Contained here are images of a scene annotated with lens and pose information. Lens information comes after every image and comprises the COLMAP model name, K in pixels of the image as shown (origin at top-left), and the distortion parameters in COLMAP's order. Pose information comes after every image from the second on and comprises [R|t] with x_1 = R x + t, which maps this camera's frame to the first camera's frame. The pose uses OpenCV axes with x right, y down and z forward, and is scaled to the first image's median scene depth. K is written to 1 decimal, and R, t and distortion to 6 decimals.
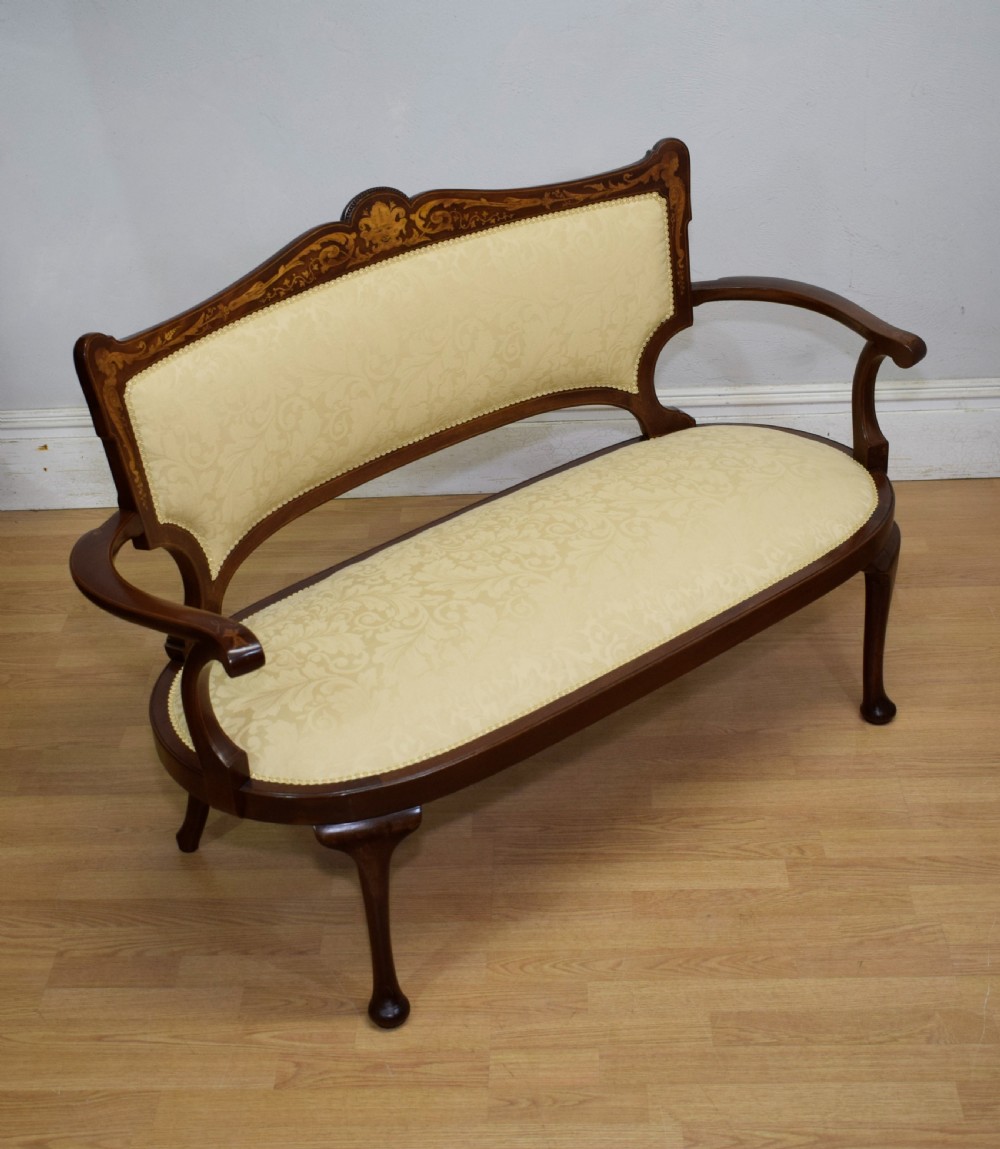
lens RADIAL K [[1828.2, 0, 433.2], [0, 1828.2, 577.5], [0, 0, 1]] dist [-0.013613, -0.031182]
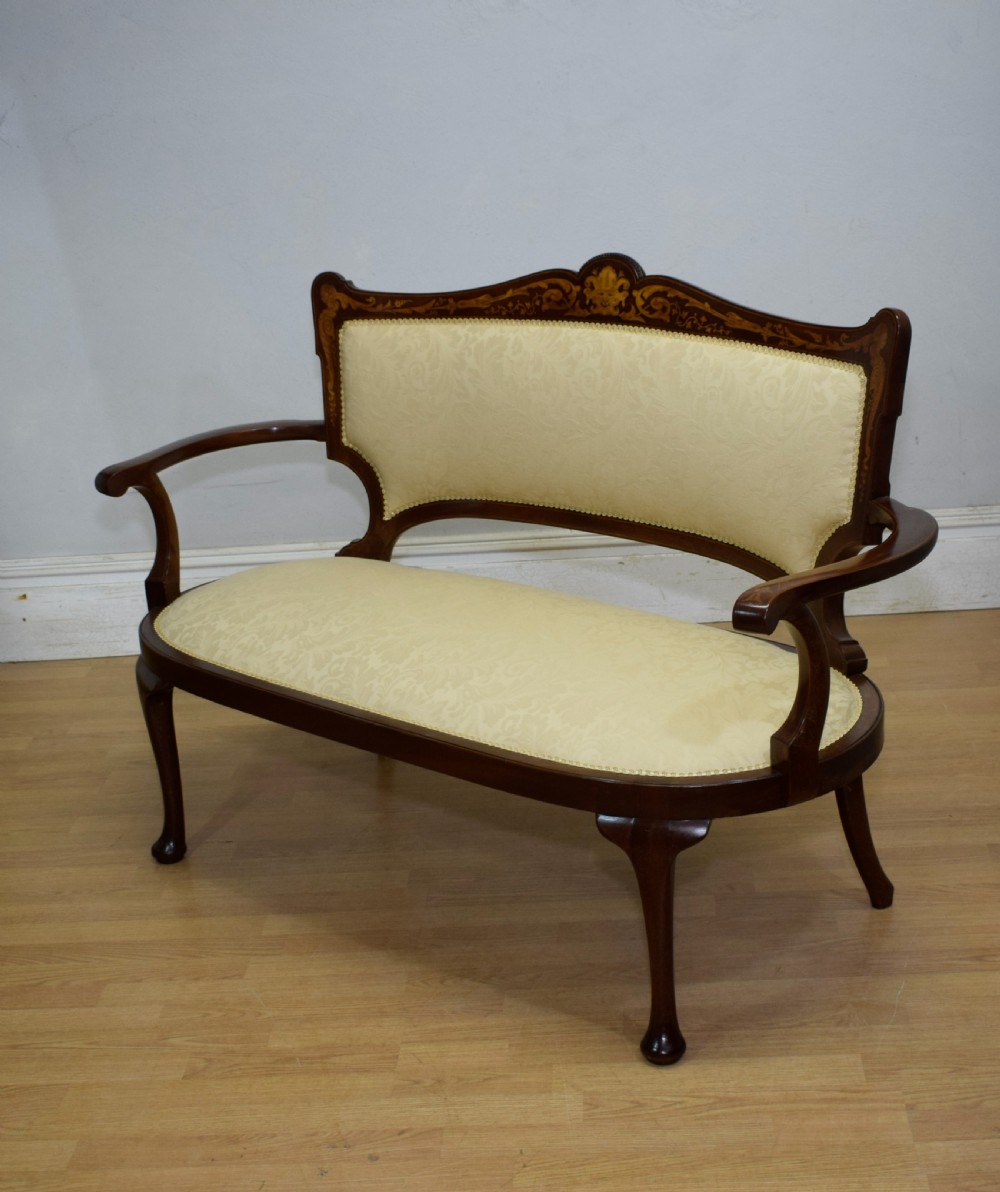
lens RADIAL K [[1920.4, 0, 455.3], [0, 1920.4, 632.3], [0, 0, 1]] dist [-0.006706, 0.060211]
pose [[0.144573, 0.385291, -0.911400, 0.990442], [-0.434191, 0.852367, 0.291461, -0.302098], [0.889144, 0.353584, 0.290519, 0.680824]]
